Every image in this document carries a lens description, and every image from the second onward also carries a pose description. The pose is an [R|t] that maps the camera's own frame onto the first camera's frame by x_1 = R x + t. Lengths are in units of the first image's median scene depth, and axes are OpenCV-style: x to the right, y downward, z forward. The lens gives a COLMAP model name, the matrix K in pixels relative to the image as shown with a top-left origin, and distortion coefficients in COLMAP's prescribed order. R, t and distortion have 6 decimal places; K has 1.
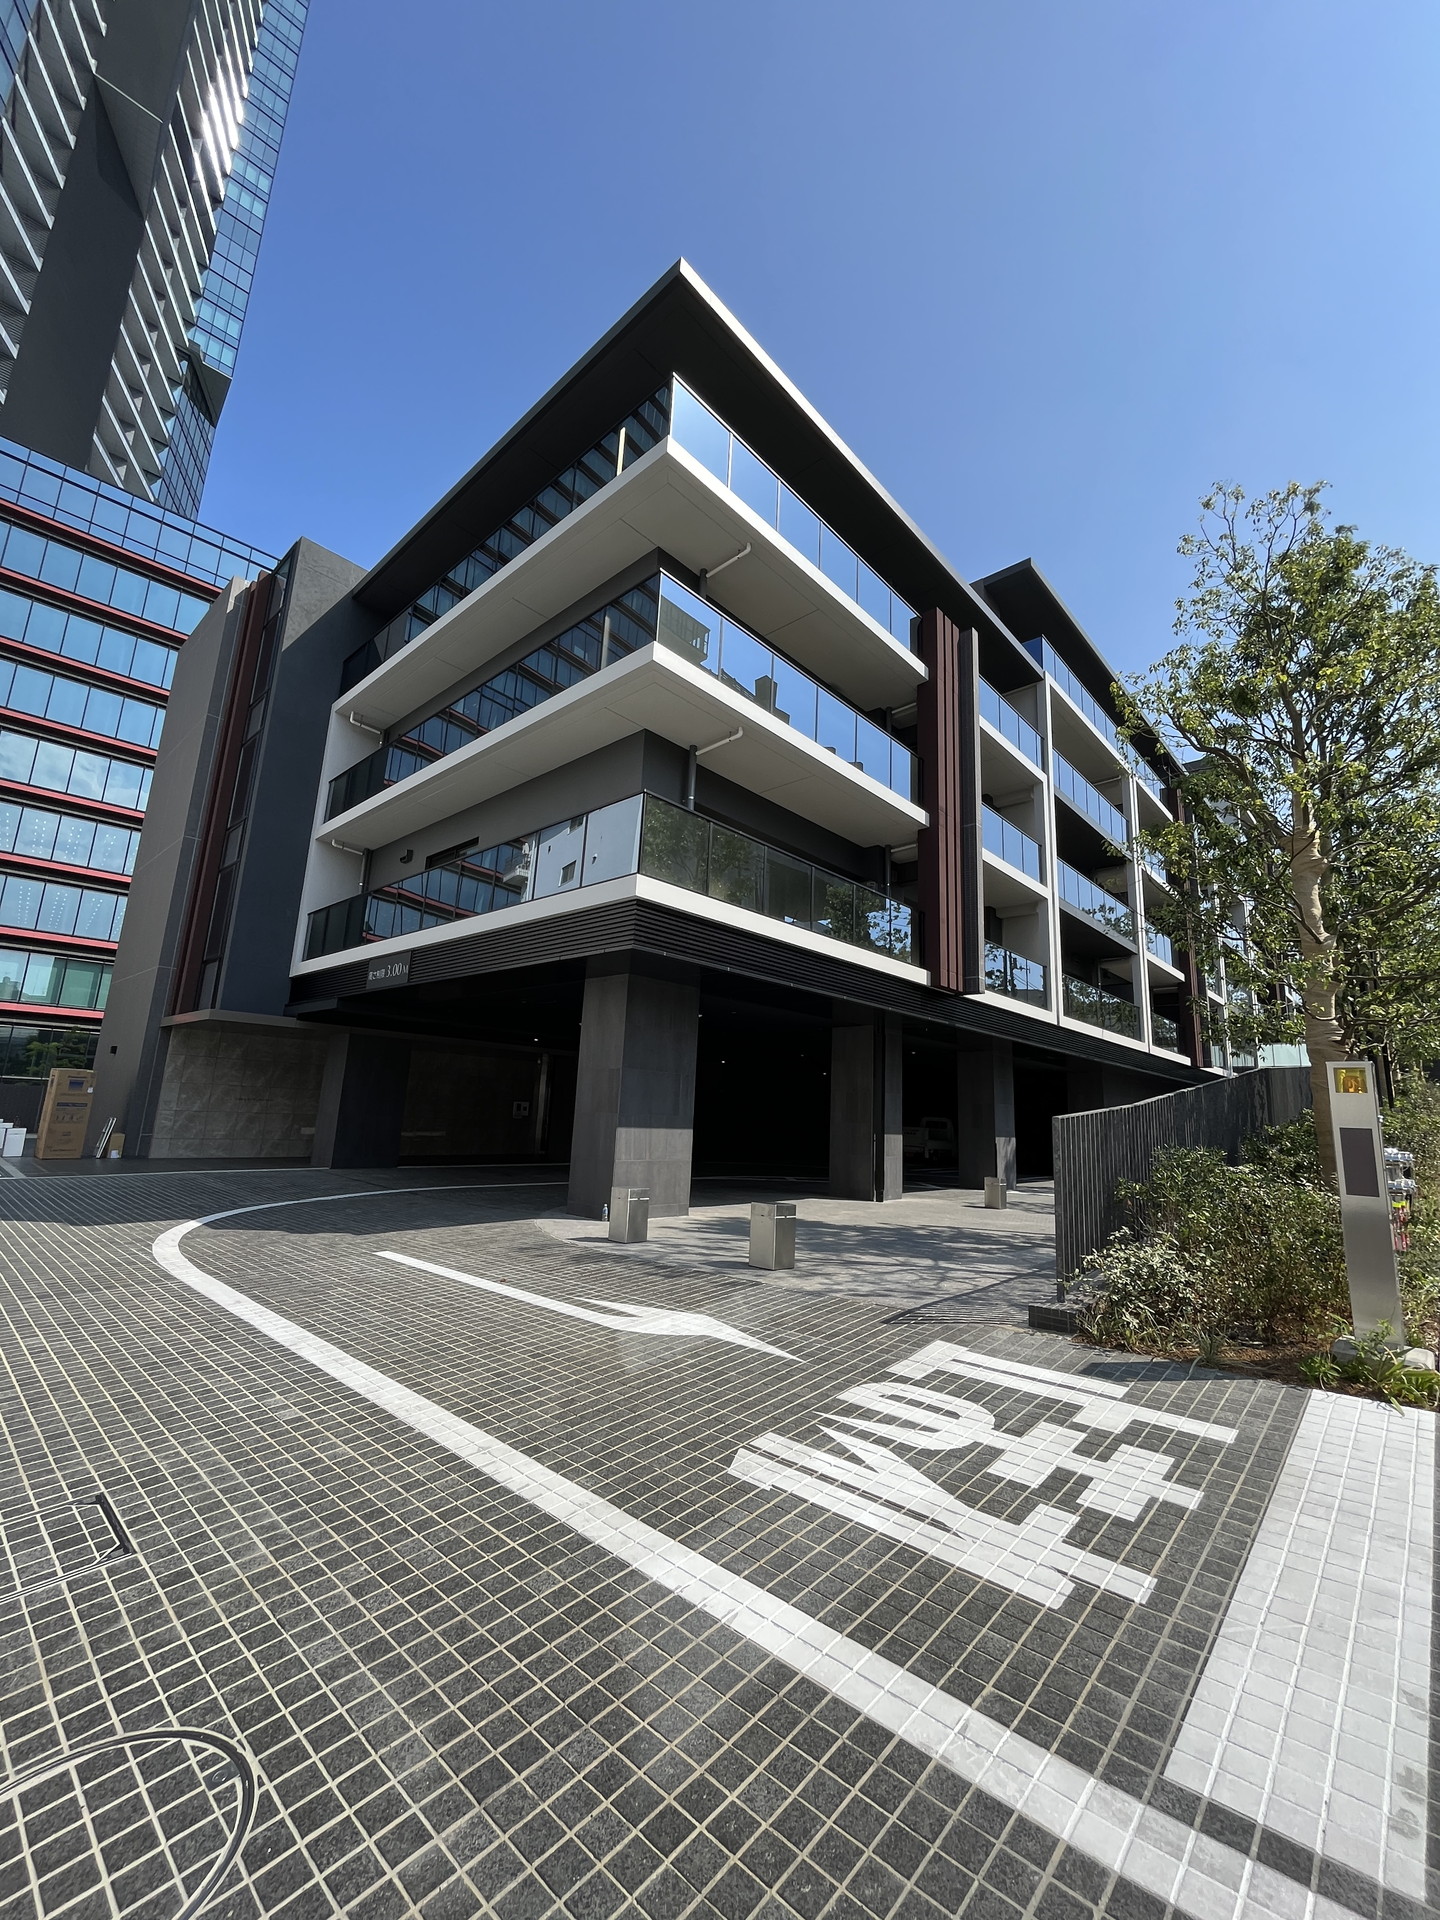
lens RADIAL K [[778.6, 0, 723.5], [0, 778.6, 956.0], [0, 0, 1]] dist [-0.001459, 0.000243]
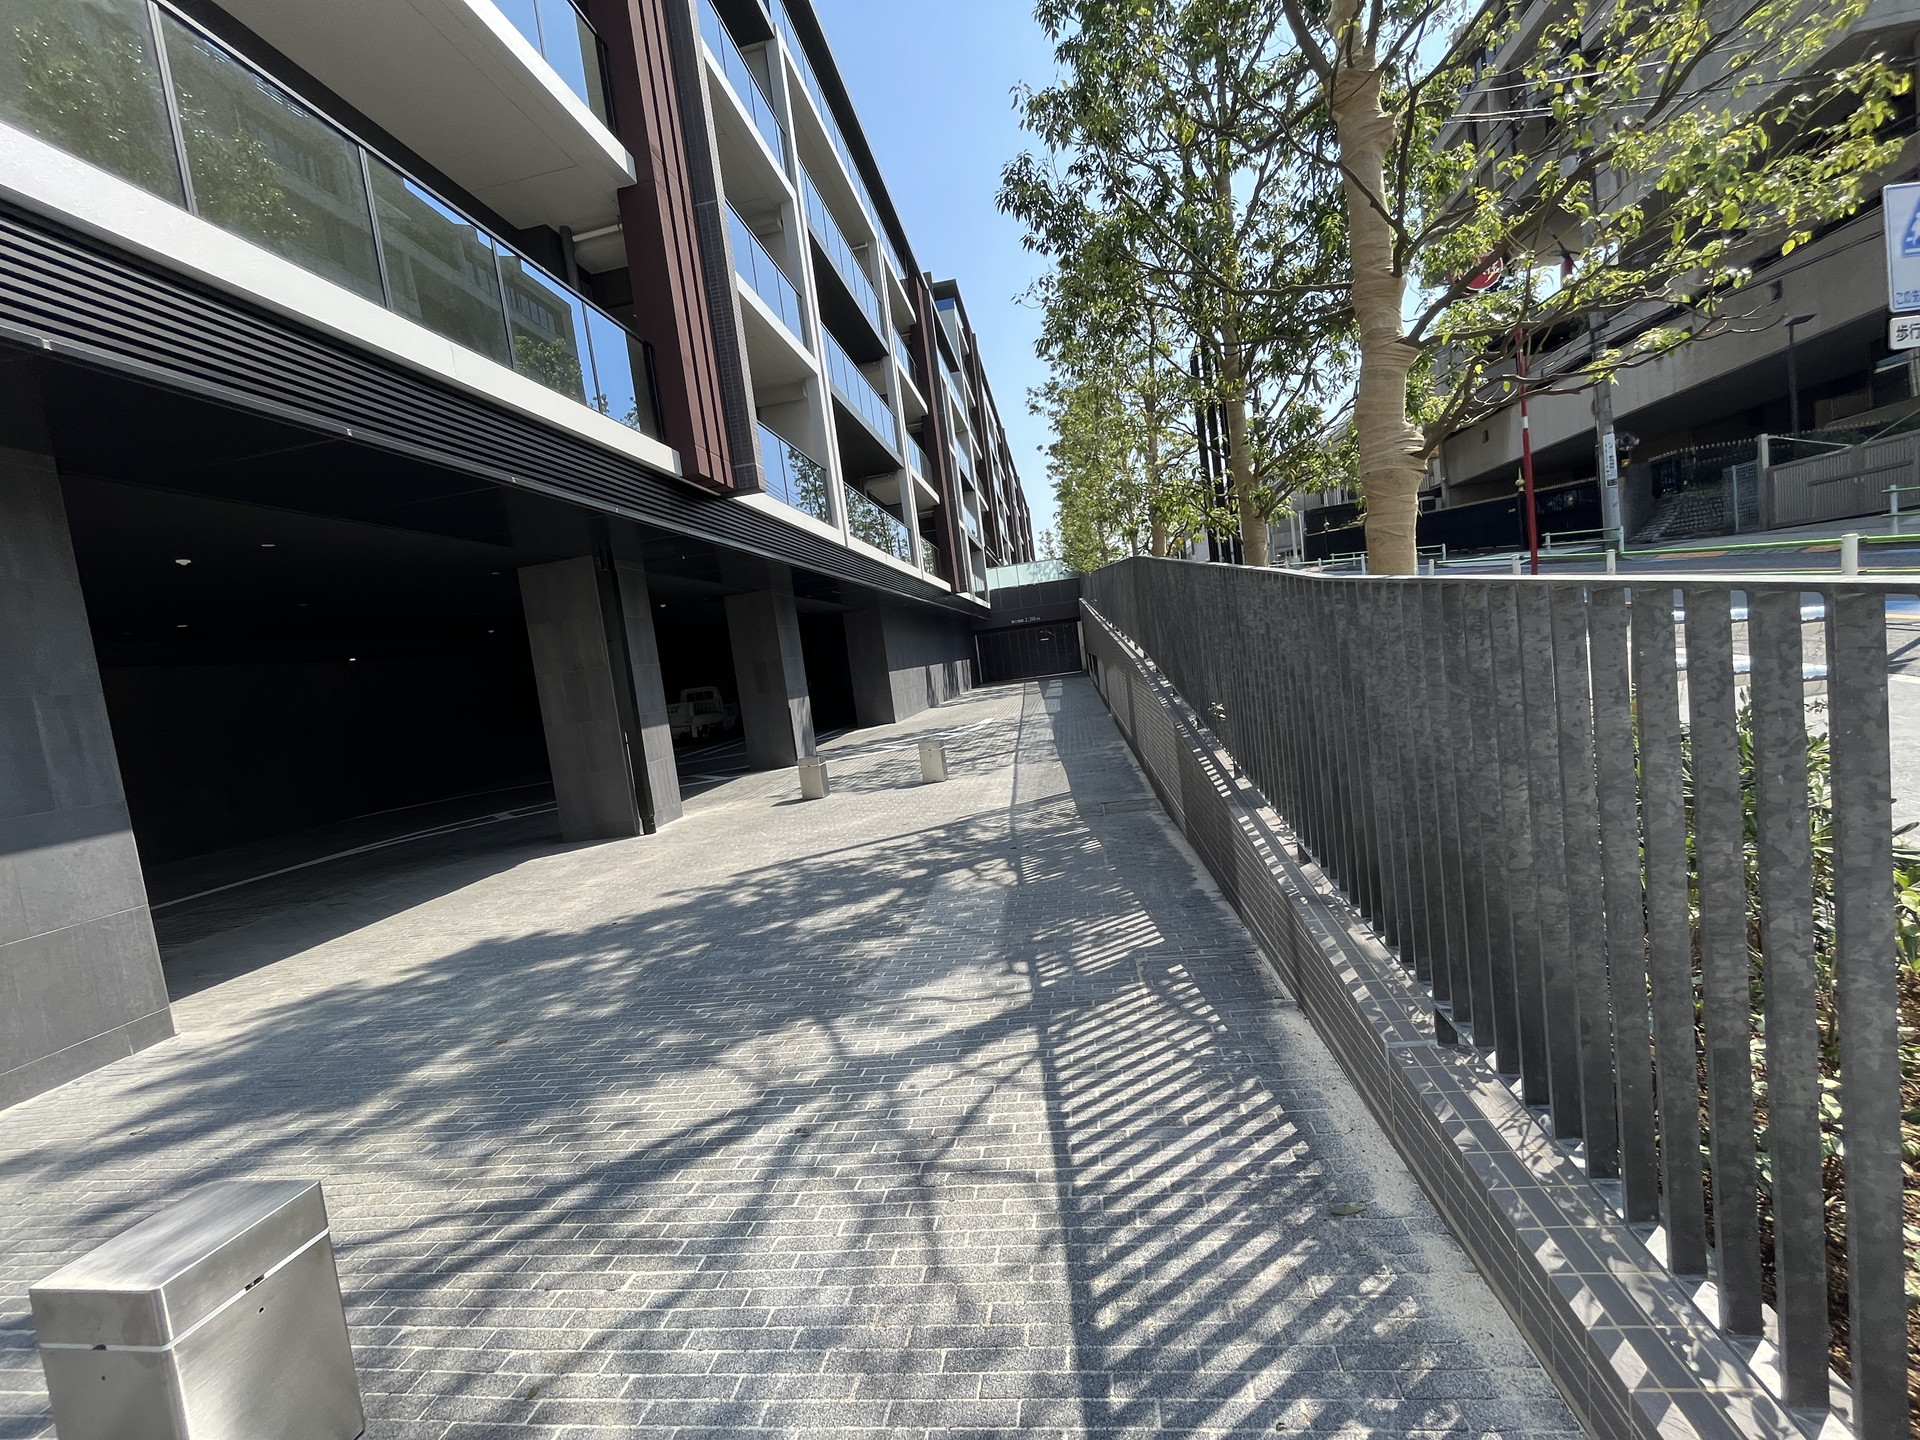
lens RADIAL K [[778.6, 0, 963.4], [0, 778.6, 717.5], [0, 0, 1]] dist [-0.001459, 0.000243]
pose [[0.809260, -0.192997, 0.554842, 0.064644], [0.048931, 0.963356, 0.263726, 0.061218], [-0.585409, -0.186274, 0.789049, 0.322590]]
